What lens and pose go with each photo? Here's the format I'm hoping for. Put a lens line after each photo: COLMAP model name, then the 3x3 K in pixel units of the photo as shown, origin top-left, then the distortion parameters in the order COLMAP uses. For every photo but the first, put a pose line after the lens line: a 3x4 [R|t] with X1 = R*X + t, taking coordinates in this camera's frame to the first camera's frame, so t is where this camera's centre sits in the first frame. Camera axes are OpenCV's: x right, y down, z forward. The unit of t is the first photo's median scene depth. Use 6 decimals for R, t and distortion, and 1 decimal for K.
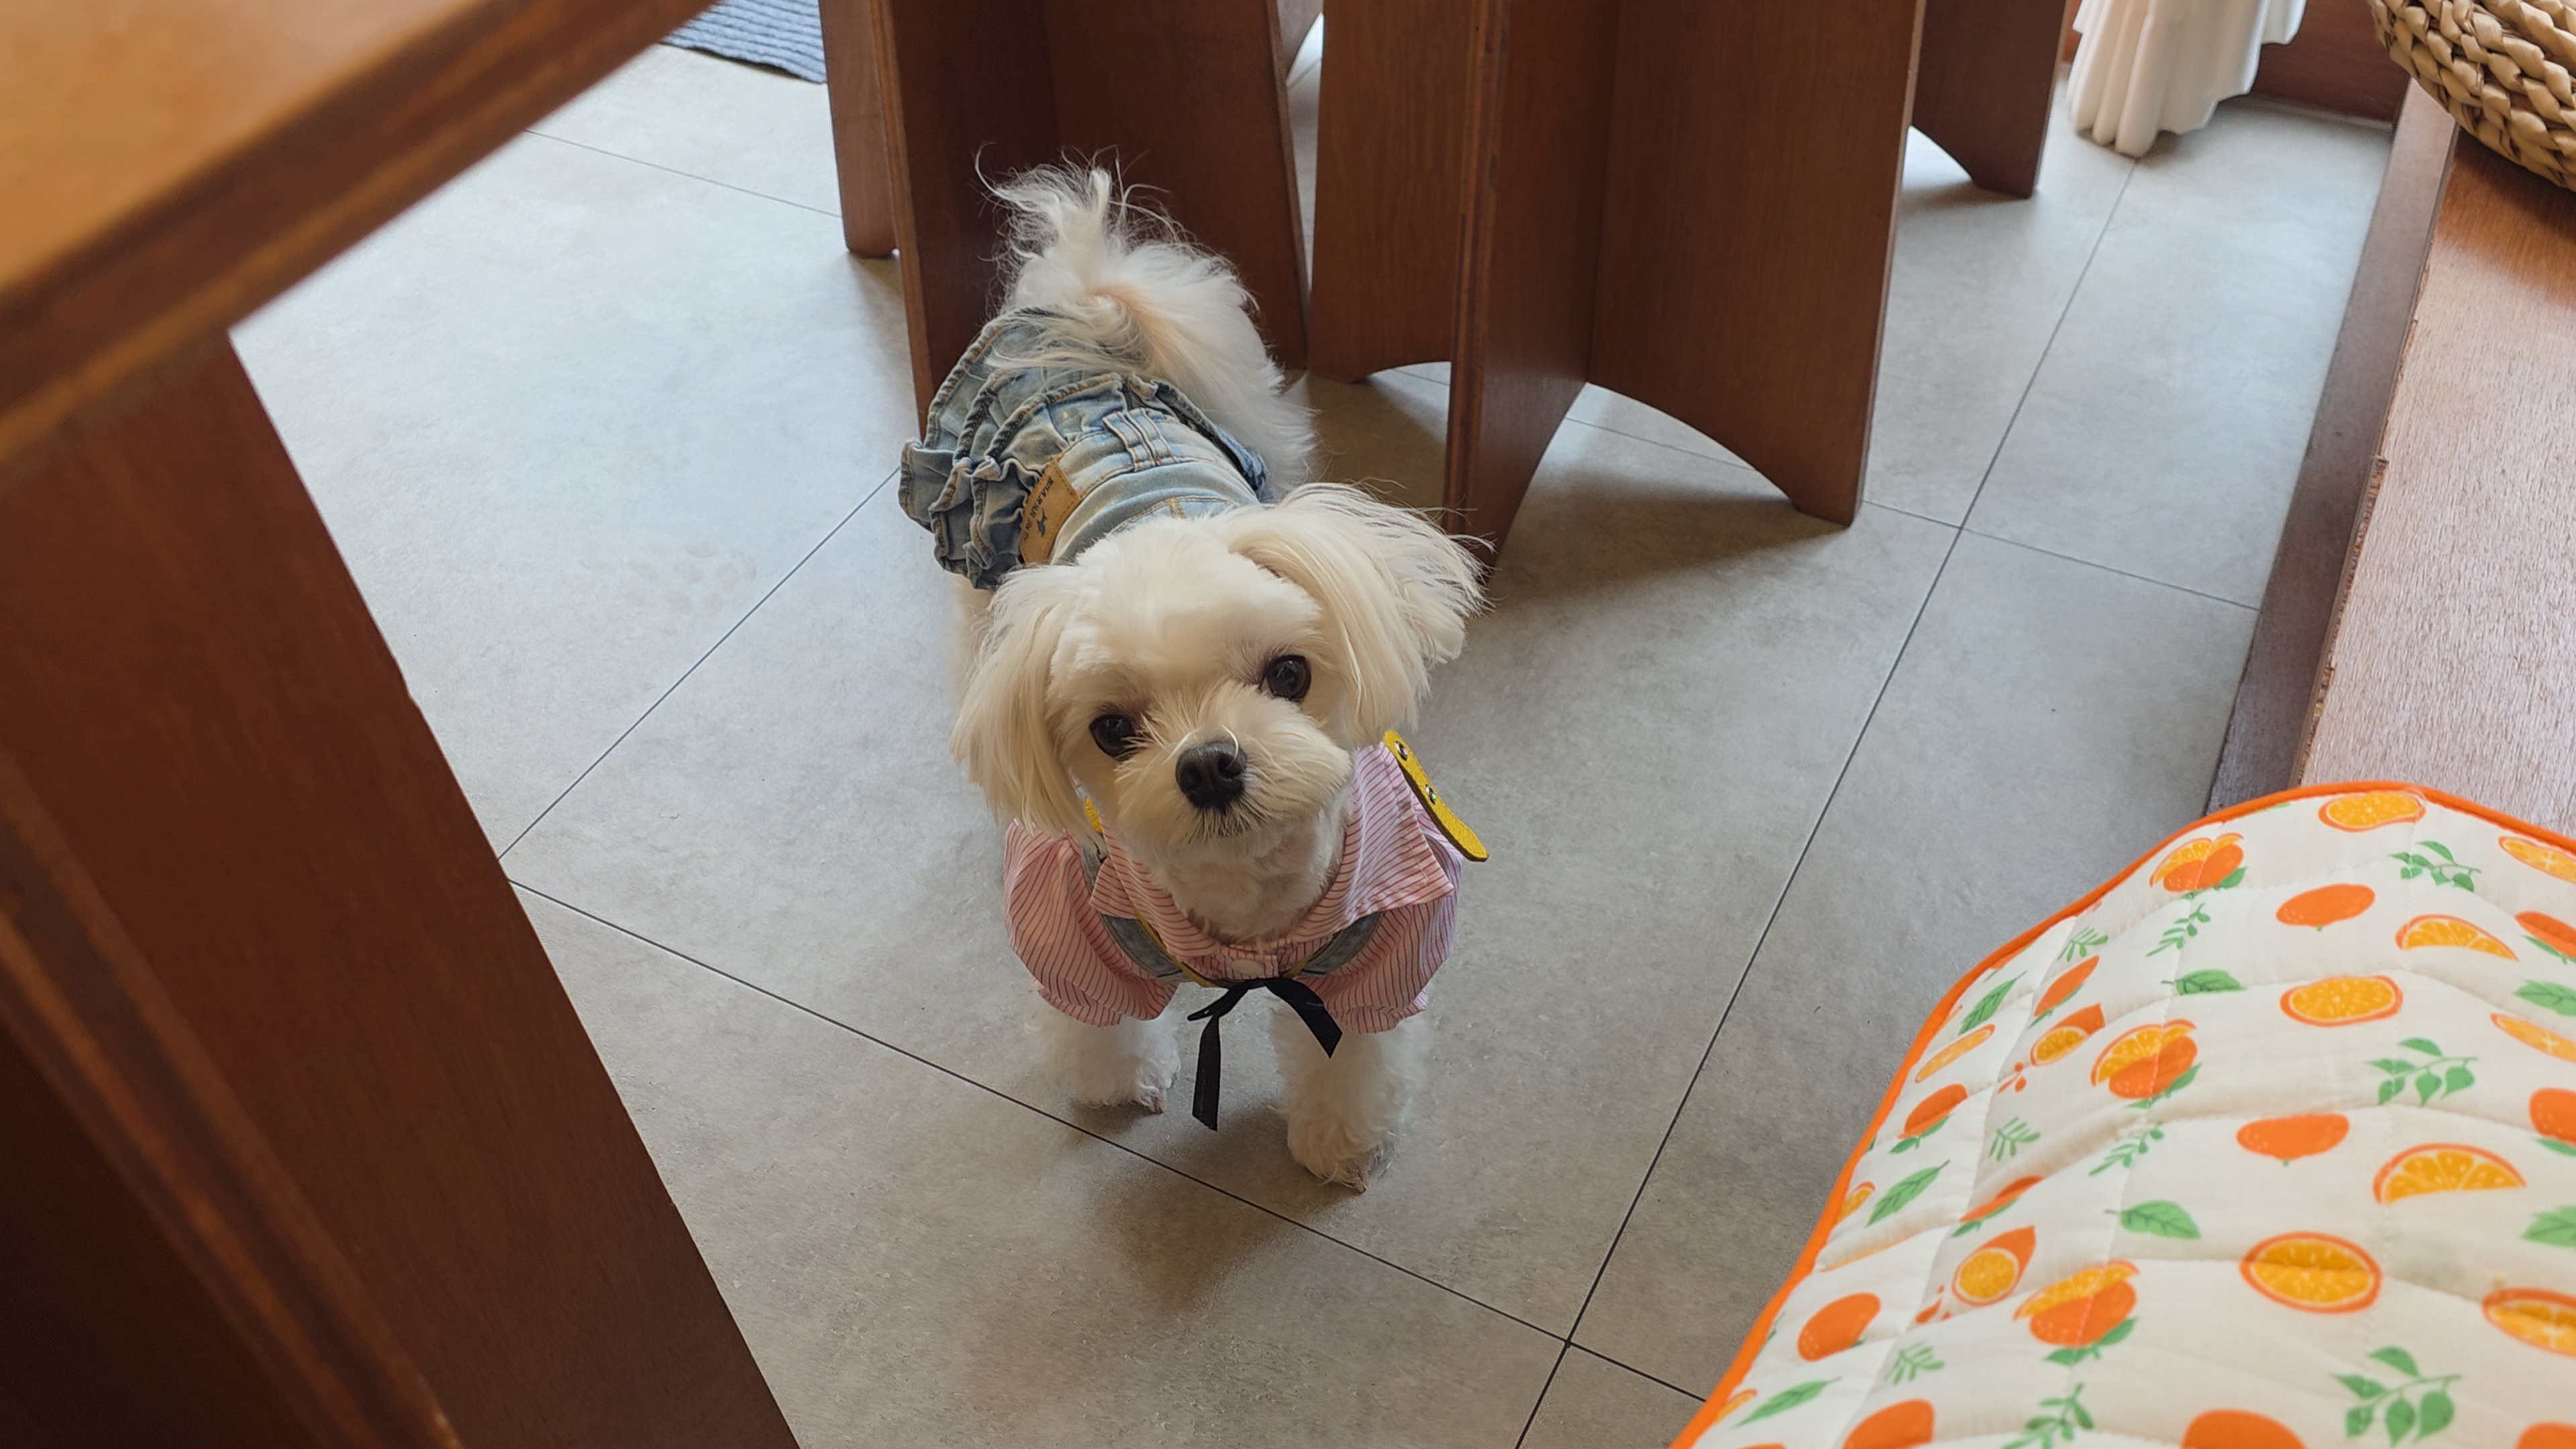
lens RADIAL K [[2126.6, 0, 1290.6], [0, 2126.6, 730.2], [0, 0, 1]] dist [-0.009404, 0.014305]
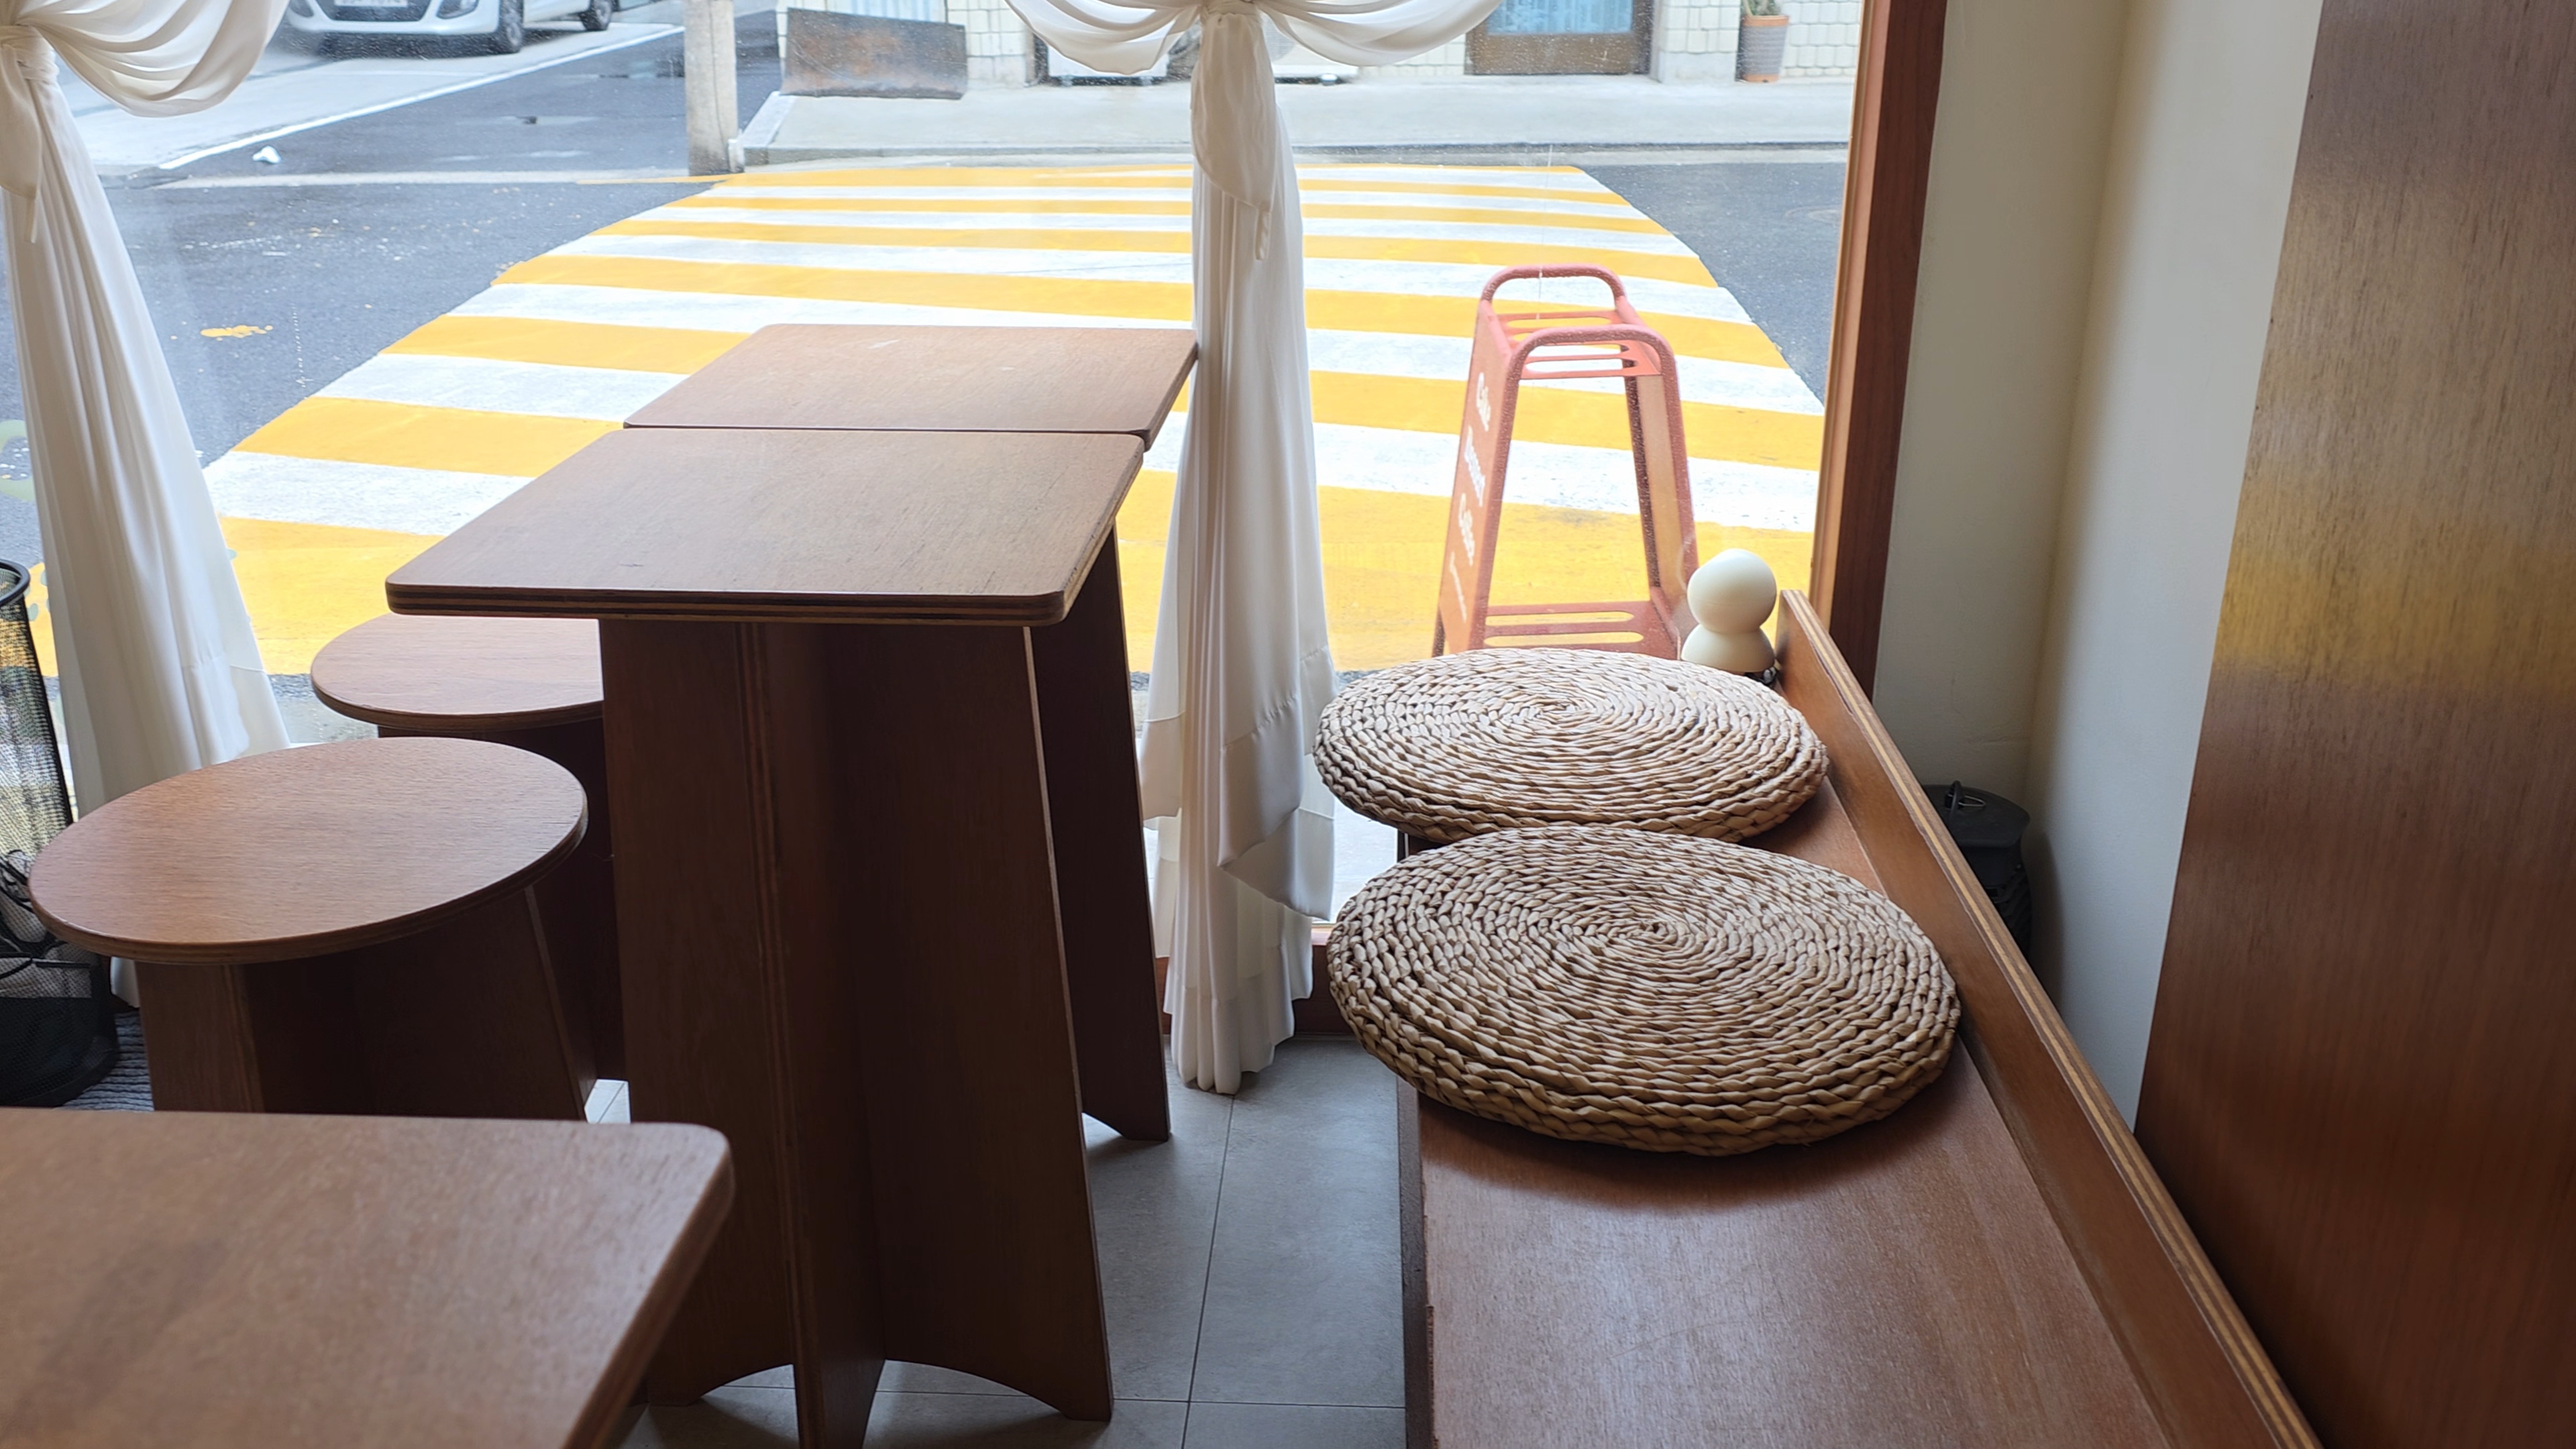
lens RADIAL K [[2126.6, 0, 1249.4], [0, 2126.6, 770.5], [0, 0, 1]] dist [-0.009404, 0.014305]
pose [[0.911622, -0.131083, 0.389567, -0.122792], [0.275281, 0.898536, -0.341839, 0.015521], [-0.305231, 0.418869, 0.855209, -0.329870]]
